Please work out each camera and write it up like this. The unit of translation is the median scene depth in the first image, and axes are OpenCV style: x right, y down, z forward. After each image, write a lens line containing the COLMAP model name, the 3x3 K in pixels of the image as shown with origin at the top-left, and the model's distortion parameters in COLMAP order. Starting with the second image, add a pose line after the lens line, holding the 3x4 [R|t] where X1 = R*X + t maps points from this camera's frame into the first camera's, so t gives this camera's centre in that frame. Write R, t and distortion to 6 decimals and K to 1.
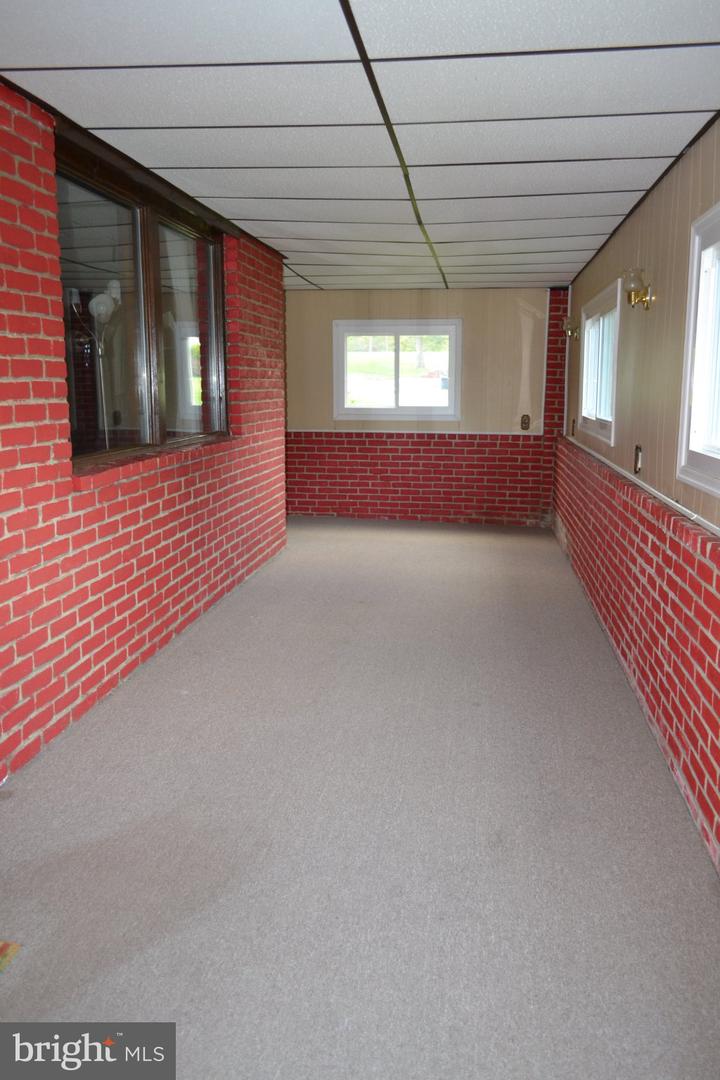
lens RADIAL K [[852.6, 0, 364.6], [0, 852.6, 542.9], [0, 0, 1]] dist [-0.013028, 0.003425]
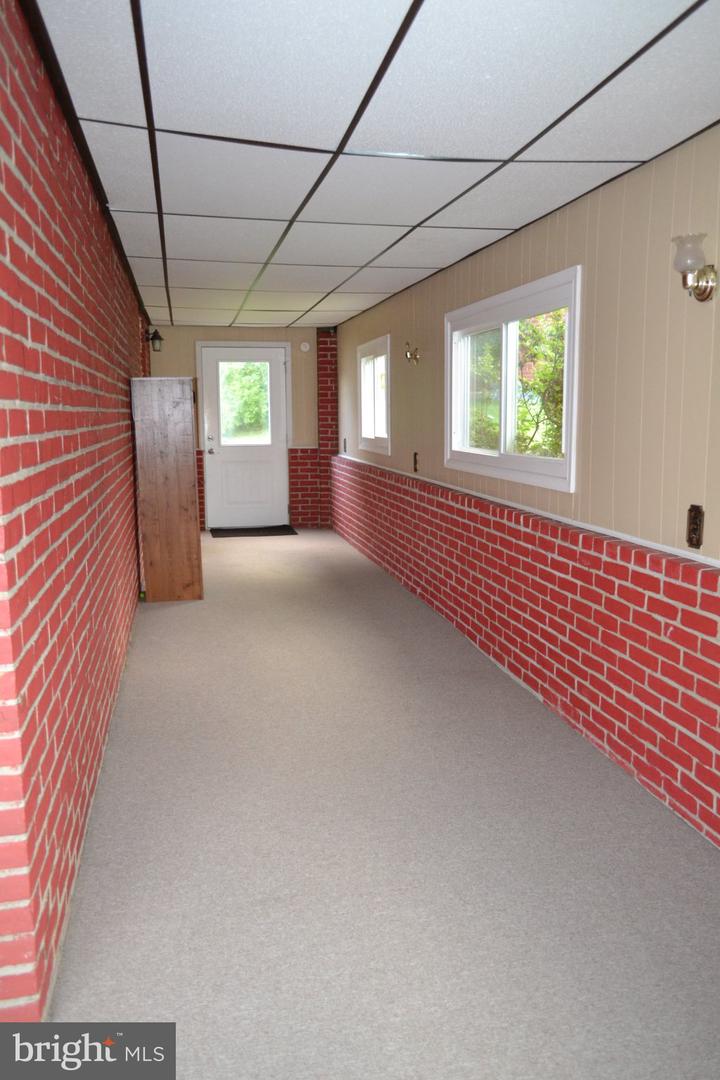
lens RADIAL K [[852.6, 0, 364.6], [0, 852.6, 542.9], [0, 0, 1]] dist [-0.013028, 0.003425]
pose [[0.962536, -0.053007, 0.265921, -0.177809], [0.062051, 0.997742, -0.025717, 0.080906], [-0.263957, 0.041254, 0.963652, -0.418517]]
